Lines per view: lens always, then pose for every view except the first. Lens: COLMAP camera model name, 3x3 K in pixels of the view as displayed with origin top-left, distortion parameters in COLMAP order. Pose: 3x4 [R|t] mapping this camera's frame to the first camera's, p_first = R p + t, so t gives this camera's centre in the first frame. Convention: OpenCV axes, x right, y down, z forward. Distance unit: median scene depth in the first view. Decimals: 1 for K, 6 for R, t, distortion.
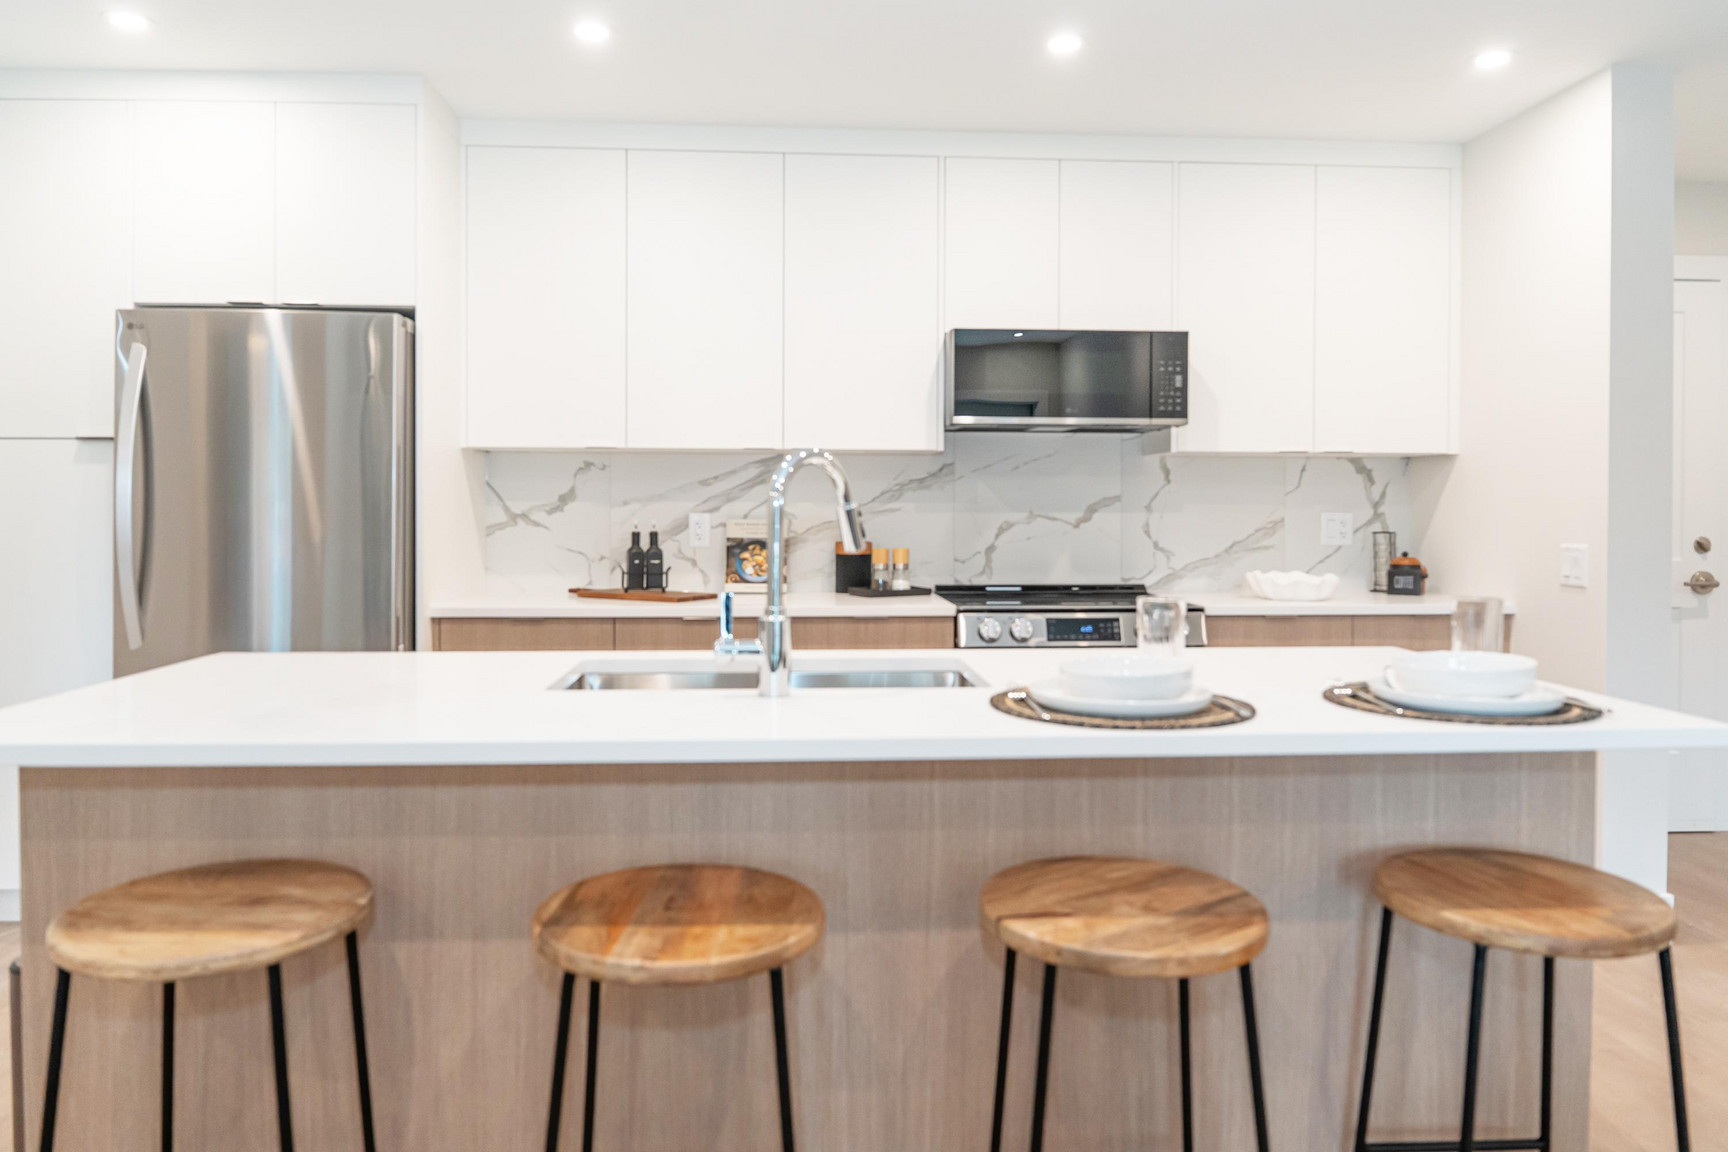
lens RADIAL K [[1624.1, 0, 856.4], [0, 1624.1, 572.3], [0, 0, 1]] dist [-0.021107, 0.000000]
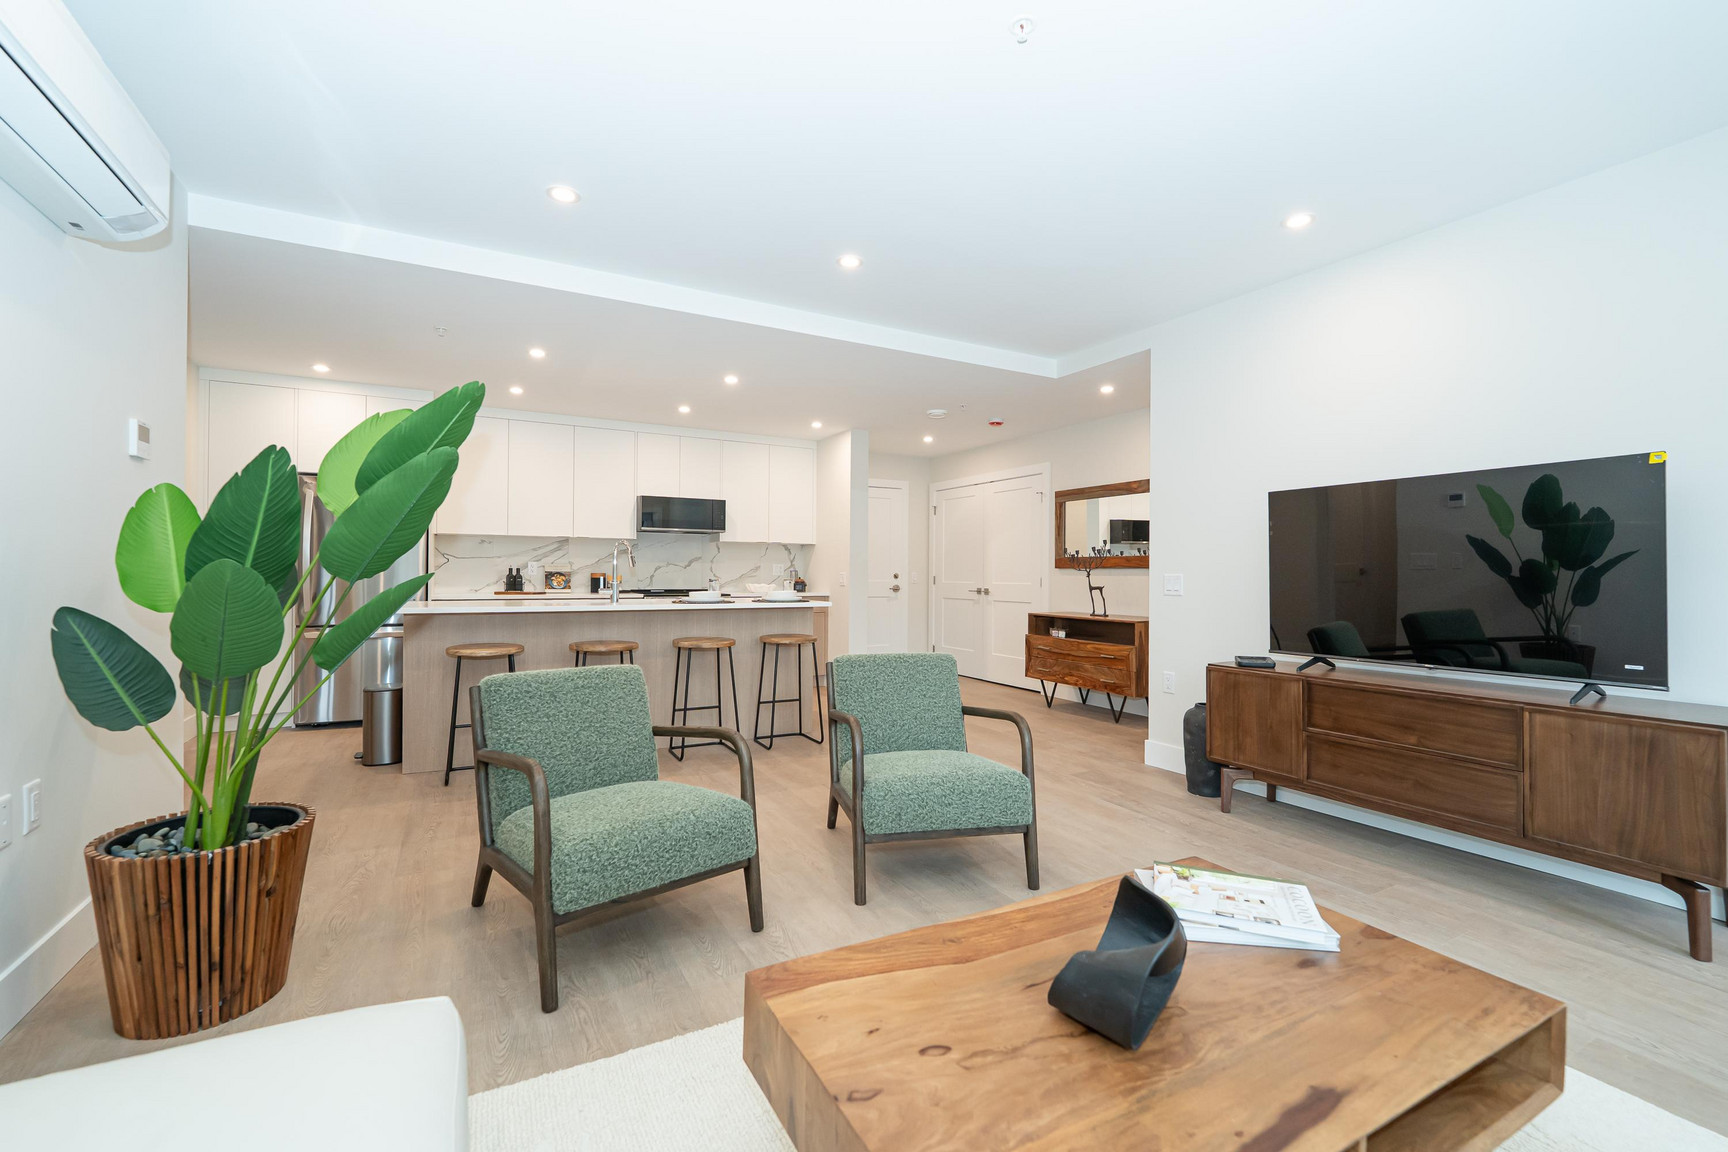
lens RADIAL K [[736.9, 0, 857.8], [0, 736.9, 577.3], [0, 0, 1]] dist [-0.001778, -0.000042]
pose [[0.931585, 0.004060, 0.363501, -0.047807], [0.004763, 0.999715, -0.023372, 0.019304], [-0.363493, 0.023504, 0.931301, -0.277951]]
